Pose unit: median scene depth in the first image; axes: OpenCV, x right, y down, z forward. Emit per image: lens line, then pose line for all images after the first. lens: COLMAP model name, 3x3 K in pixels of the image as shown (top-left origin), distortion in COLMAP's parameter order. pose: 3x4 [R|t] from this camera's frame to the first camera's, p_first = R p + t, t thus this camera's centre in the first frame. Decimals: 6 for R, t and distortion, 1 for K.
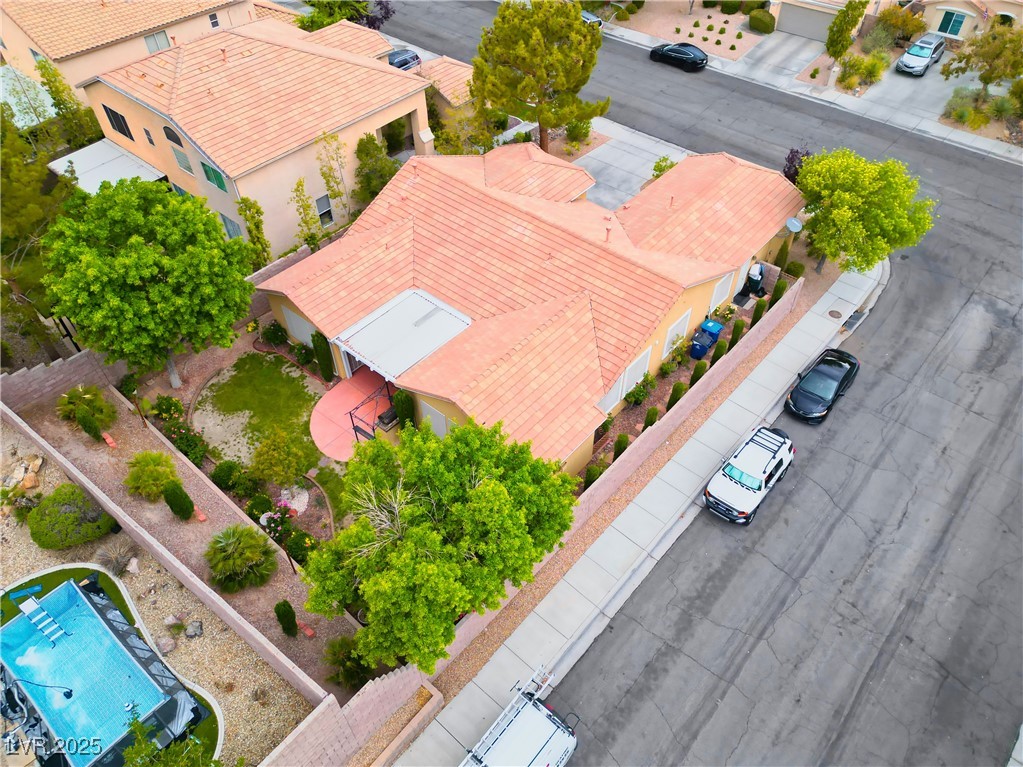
lens RADIAL K [[718.4, 0, 508.8], [0, 718.4, 379.9], [0, 0, 1]] dist [0.064534, -0.053697]
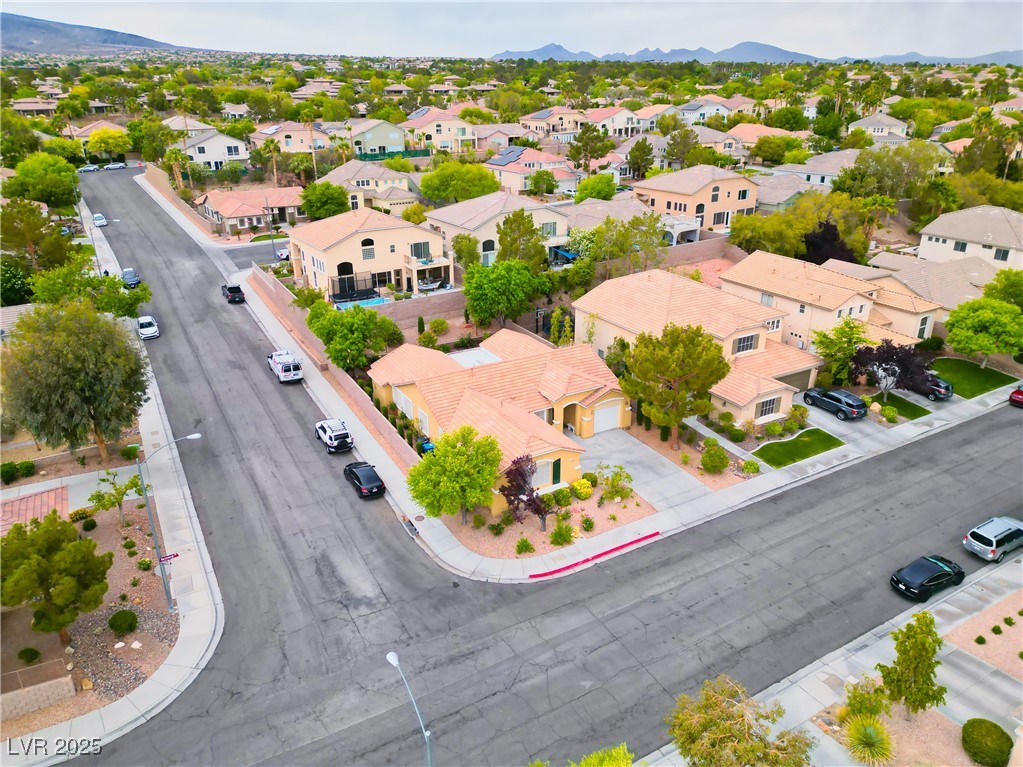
lens RADIAL K [[713.5, 0, 508.3], [0, 713.5, 379.9], [0, 0, 1]] dist [0.108883, -0.141943]
pose [[-0.329734, 0.379416, -0.864476, 1.531166], [-0.672497, 0.548268, 0.497142, -1.054341], [0.662588, 0.745282, 0.074373, 0.887201]]
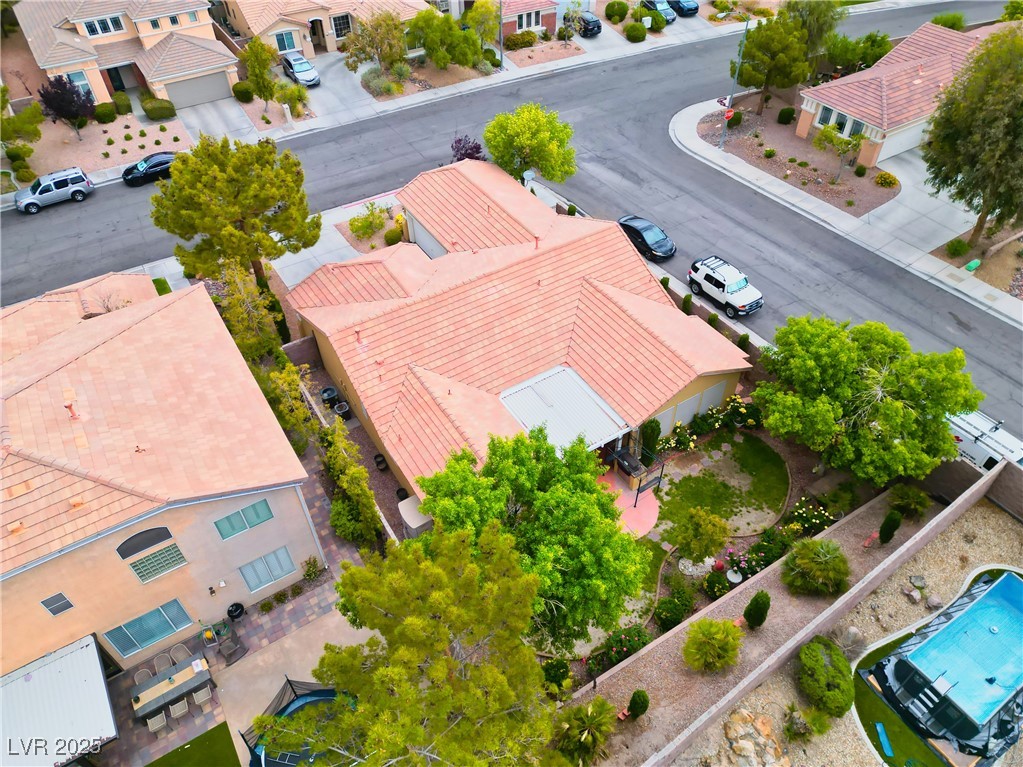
lens RADIAL K [[718.4, 0, 508.8], [0, 718.4, 379.9], [0, 0, 1]] dist [0.064534, -0.053697]
pose [[0.290361, -0.665497, 0.687607, -0.761726], [0.699702, 0.637830, 0.321853, -0.434268], [-0.652769, 0.387667, 0.650851, 0.346456]]
